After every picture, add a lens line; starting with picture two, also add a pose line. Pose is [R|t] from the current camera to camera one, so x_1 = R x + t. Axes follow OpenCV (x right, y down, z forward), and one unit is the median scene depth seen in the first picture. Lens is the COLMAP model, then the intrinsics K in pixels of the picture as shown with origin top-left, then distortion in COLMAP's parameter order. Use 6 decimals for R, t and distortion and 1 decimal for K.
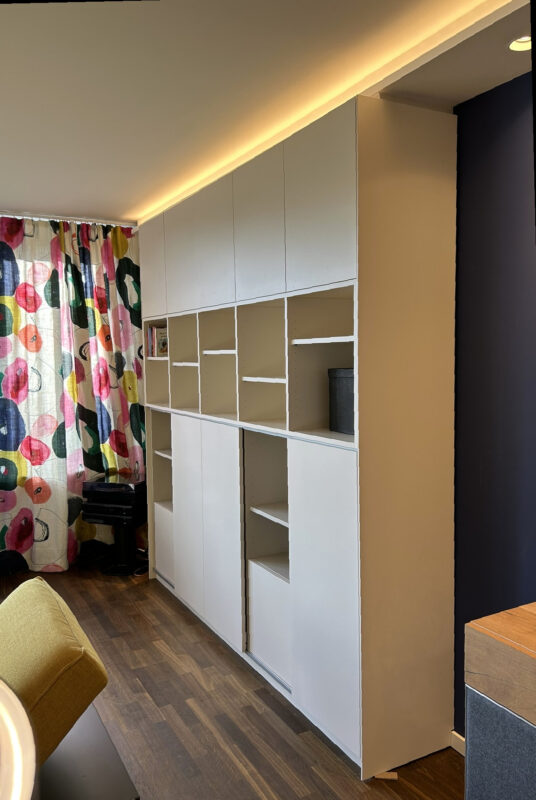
lens RADIAL K [[651.9, 0, 268.0], [0, 651.9, 400.0], [0, 0, 1]] dist [-0.001157, -0.001539]
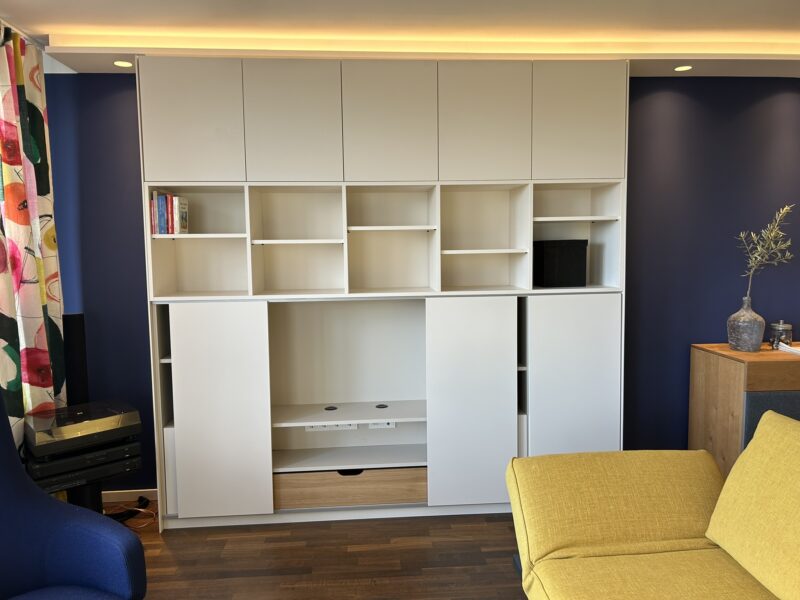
lens RADIAL K [[607.6, 0, 398.9], [0, 607.6, 297.6], [0, 0, 1]] dist [0.007754, -0.012139]
pose [[0.404766, -0.069078, 0.911807, -0.660925], [0.071974, 0.996456, 0.043541, -0.004160], [-0.911583, 0.048003, 0.408304, 0.434956]]
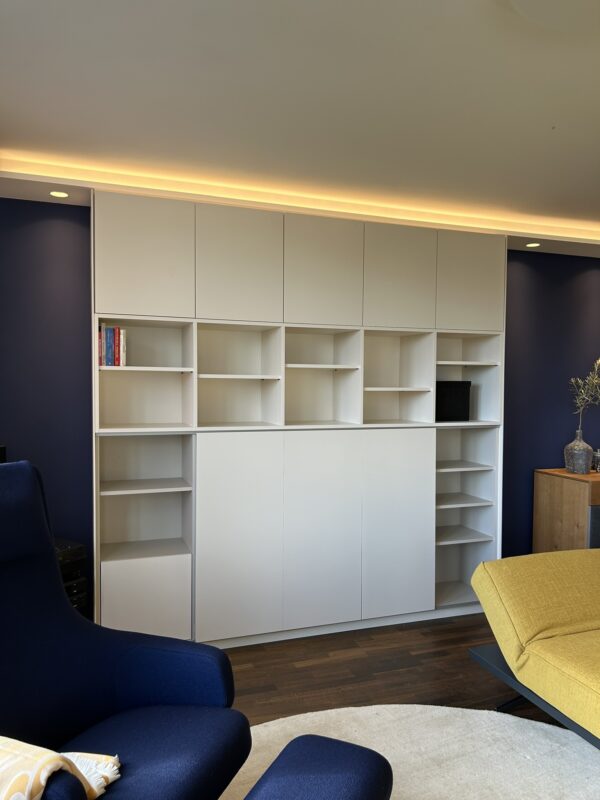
lens RADIAL K [[607.6, 0, 299.0], [0, 607.6, 403.7], [0, 0, 1]] dist [0.007754, -0.012139]
pose [[0.143081, -0.015656, 0.989587, -0.783694], [0.059070, 0.998228, 0.007252, -0.013711], [-0.987947, 0.057417, 0.143752, 0.634433]]
